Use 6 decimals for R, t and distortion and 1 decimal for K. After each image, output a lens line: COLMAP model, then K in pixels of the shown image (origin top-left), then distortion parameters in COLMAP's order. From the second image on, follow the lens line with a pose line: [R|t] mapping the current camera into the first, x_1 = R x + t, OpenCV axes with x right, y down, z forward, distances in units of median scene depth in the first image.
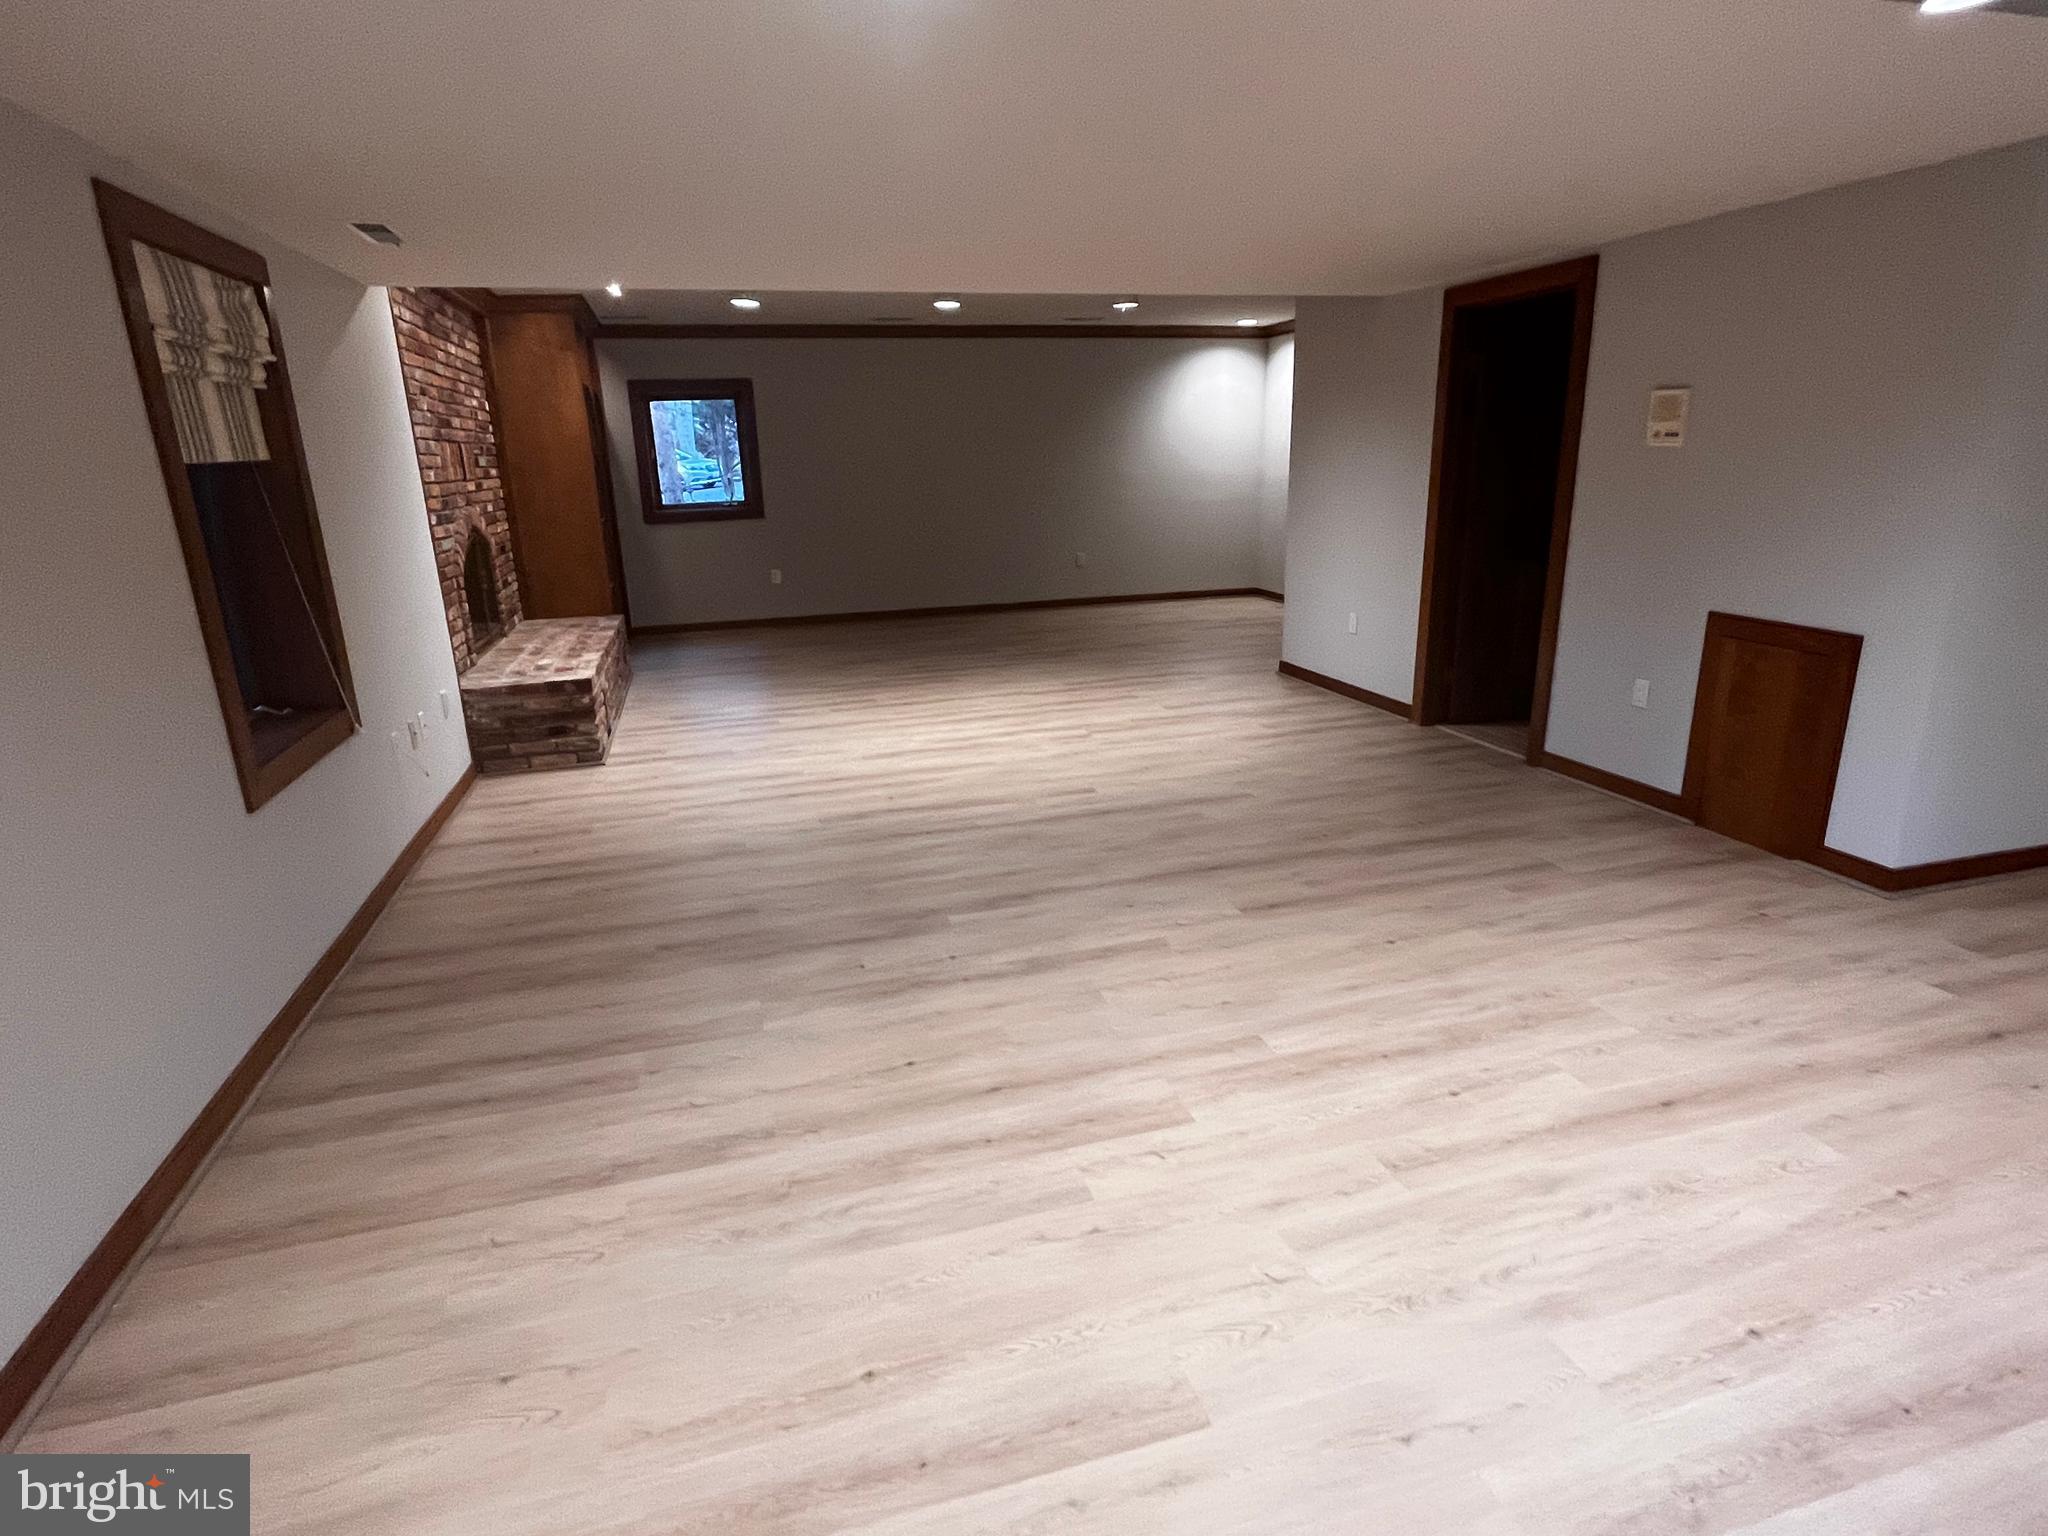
lens RADIAL K [[1079.1, 0, 1019.2], [0, 1079.1, 771.4], [0, 0, 1]] dist [0.001320, -0.002794]
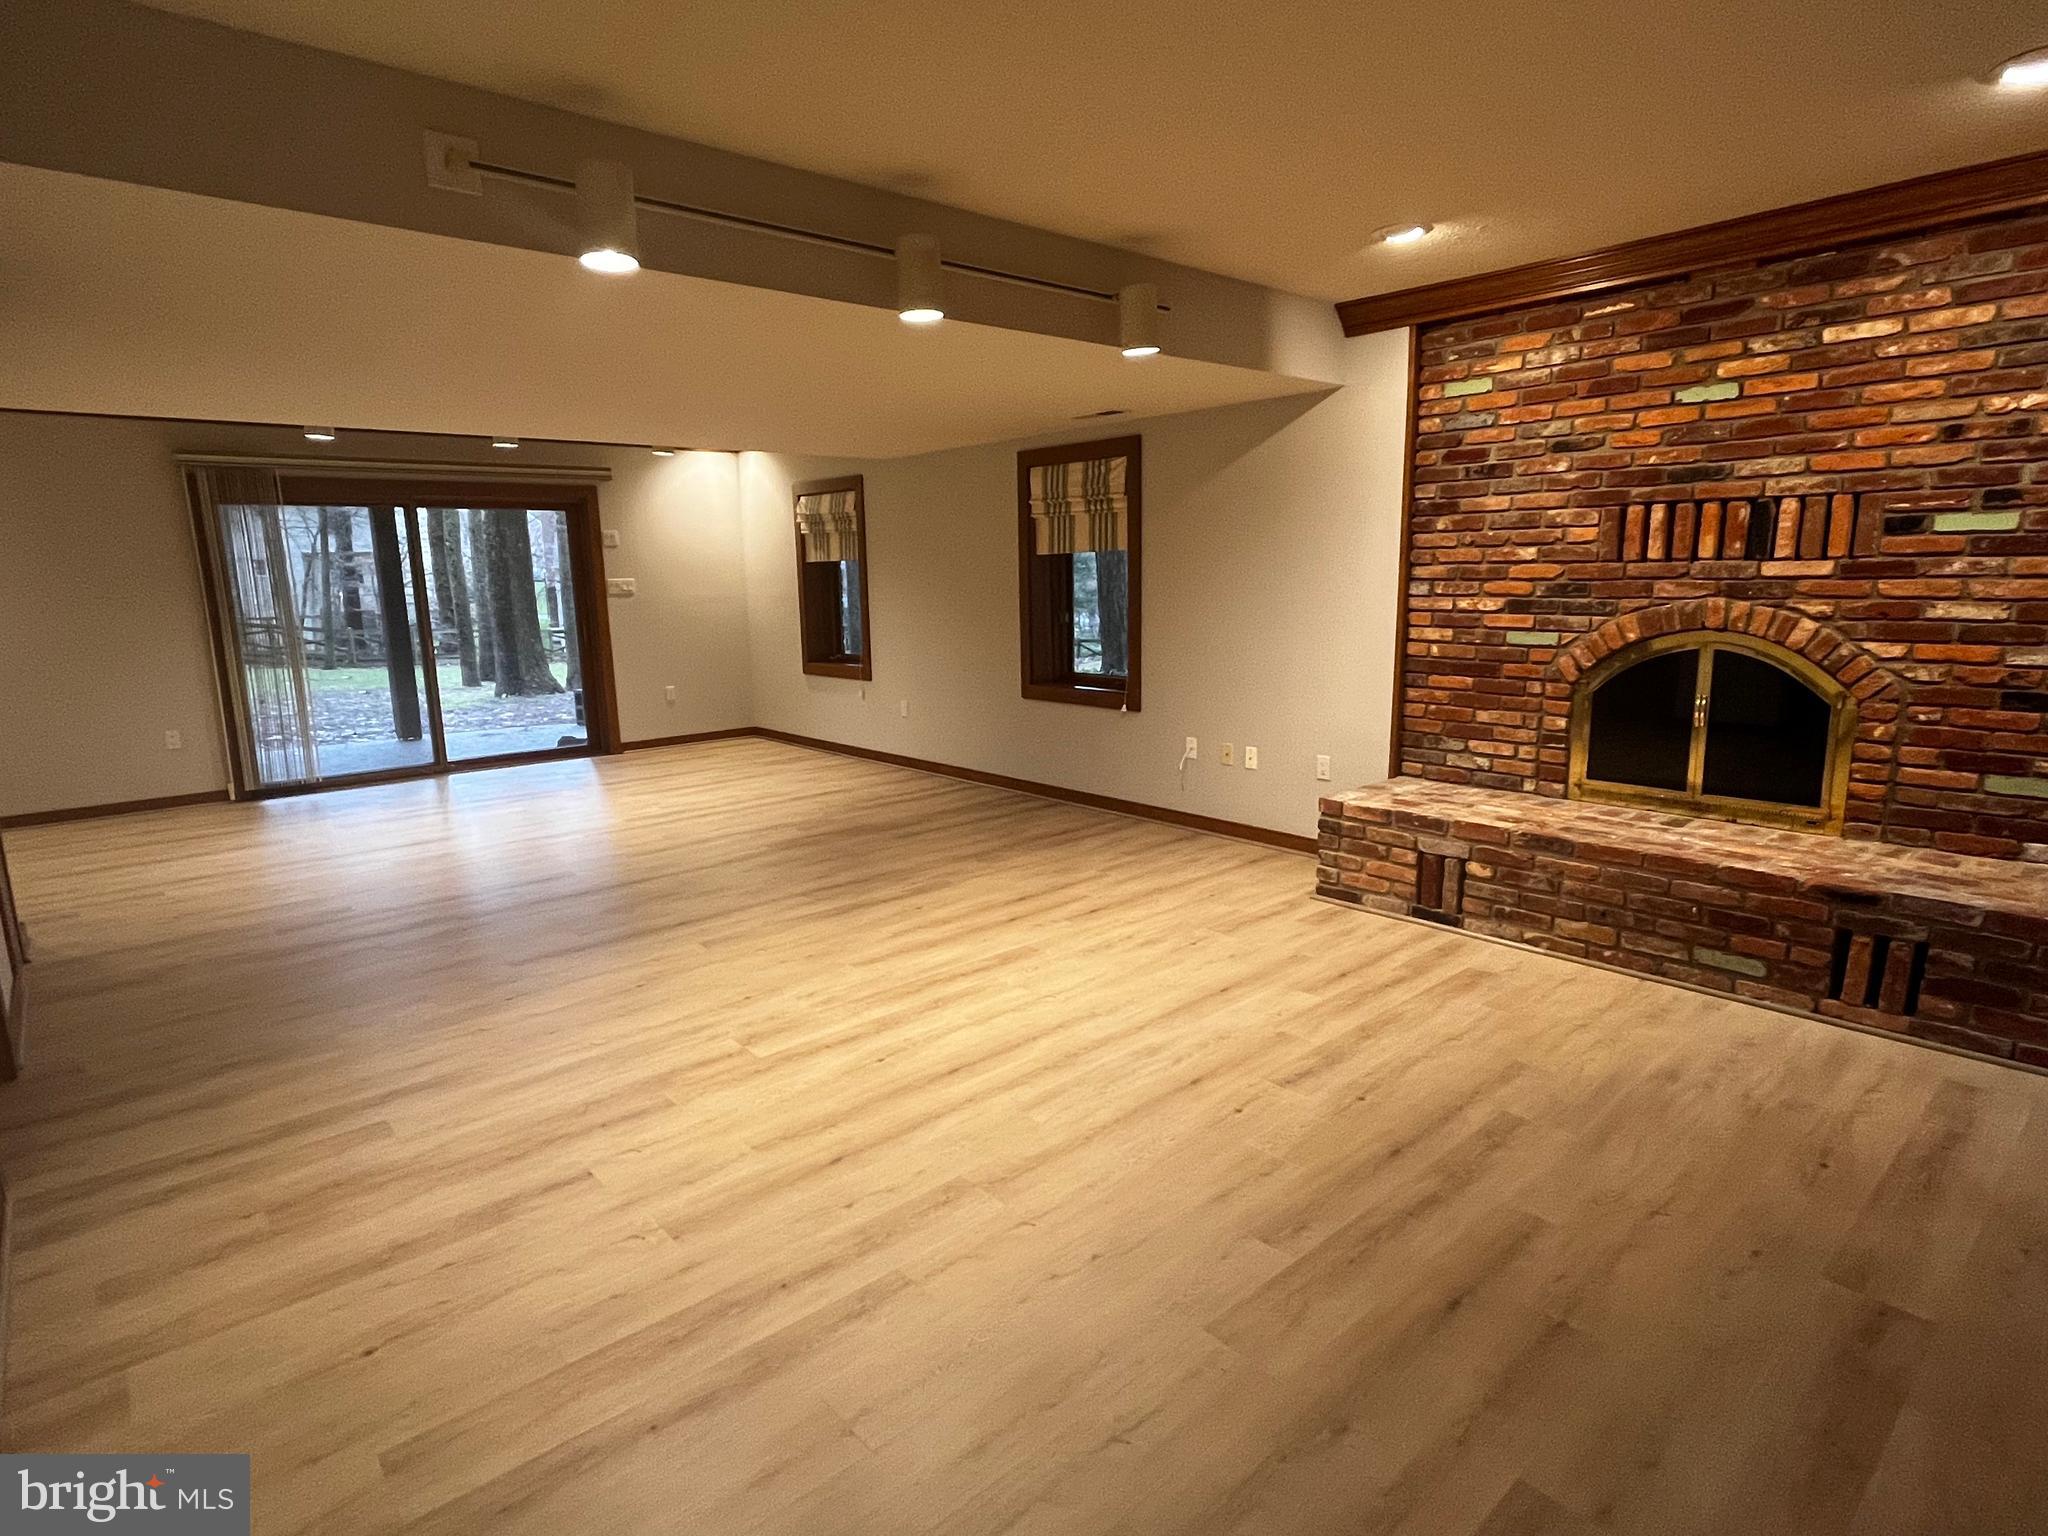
lens RADIAL K [[1079.1, 0, 1019.2], [0, 1079.1, 771.4], [0, 0, 1]] dist [0.001320, -0.002794]
pose [[-0.899619, 0.133141, -0.415883, 0.170418], [-0.074272, 0.891855, 0.446181, -0.483199], [0.430312, 0.432281, -0.792442, 1.628516]]
